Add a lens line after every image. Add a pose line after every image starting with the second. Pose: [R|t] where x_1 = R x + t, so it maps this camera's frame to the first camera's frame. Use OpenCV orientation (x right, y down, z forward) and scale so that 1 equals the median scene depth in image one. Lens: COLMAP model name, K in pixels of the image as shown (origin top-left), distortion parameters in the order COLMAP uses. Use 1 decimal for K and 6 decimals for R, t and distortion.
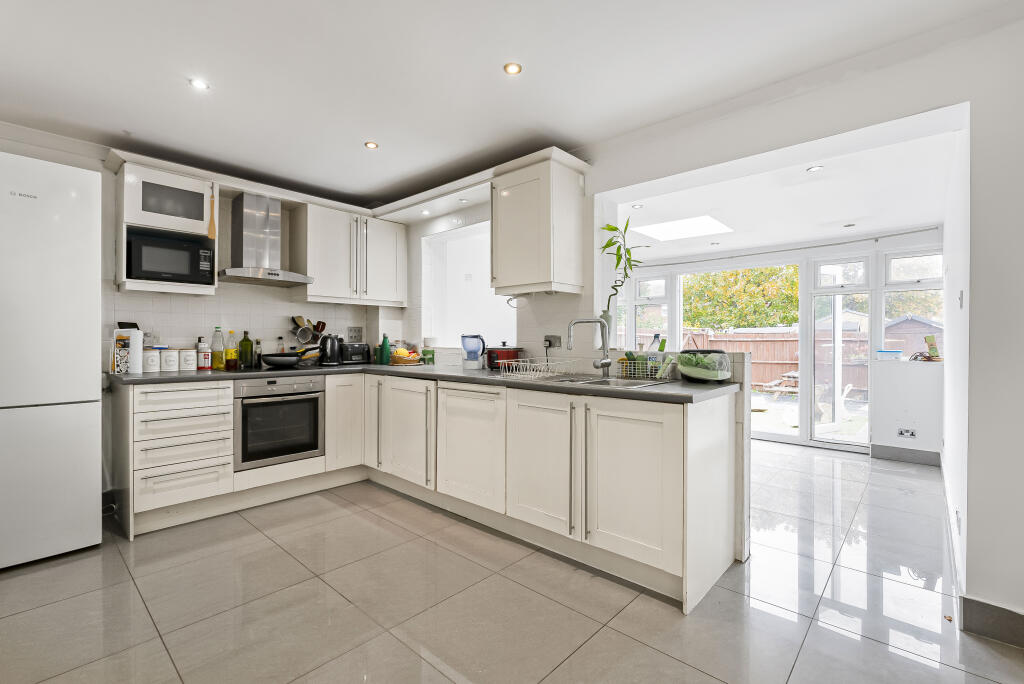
lens RADIAL K [[458.6, 0, 512.0], [0, 458.6, 342.0], [0, 0, 1]] dist [-0.000807, -0.000082]
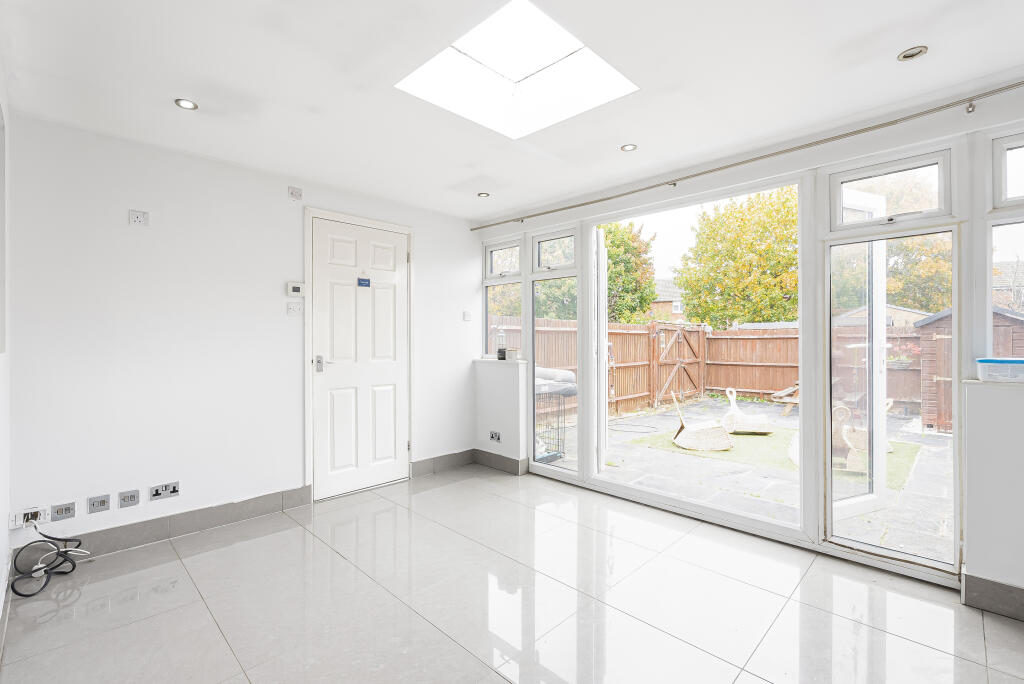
lens RADIAL K [[459.7, 0, 512.7], [0, 459.7, 338.4], [0, 0, 1]] dist [-0.000960, -0.000138]
pose [[0.999305, -0.005915, -0.036806, 0.123355], [0.005710, 0.999968, -0.005667, -0.000274], [0.036838, 0.005453, 0.999306, 0.181245]]
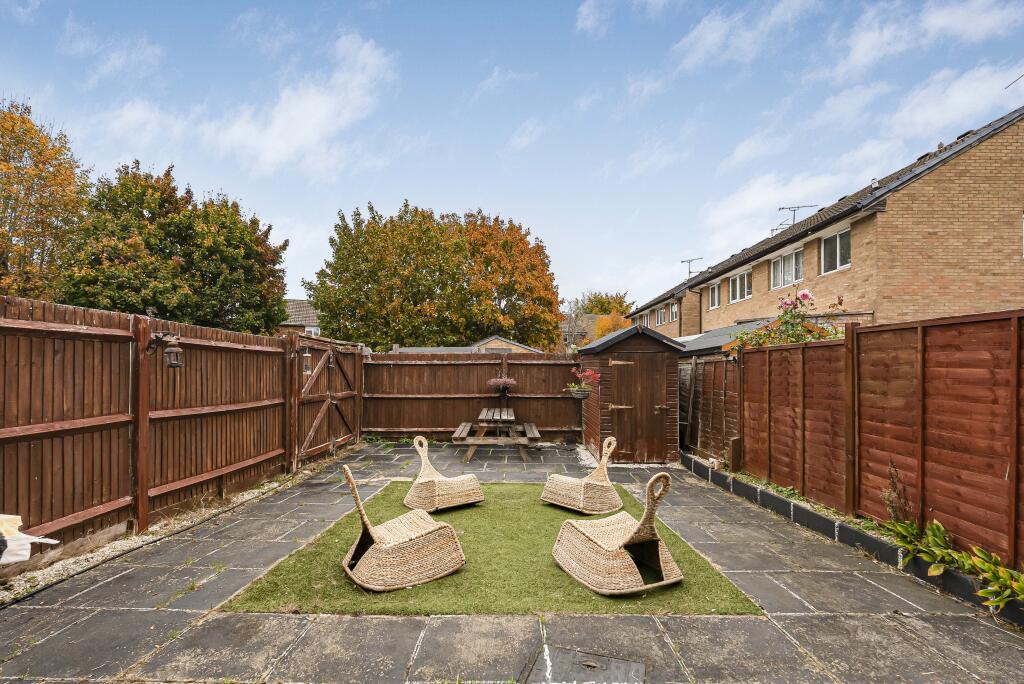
lens RADIAL K [[463.7, 0, 510.9], [0, 463.7, 367.9], [0, 0, 1]] dist [-0.002443, -0.000169]
pose [[0.750060, 0.002934, 0.661363, 0.181621], [0.001229, 0.999982, -0.005830, 0.006721], [-0.661368, 0.005185, 0.750043, 0.440178]]
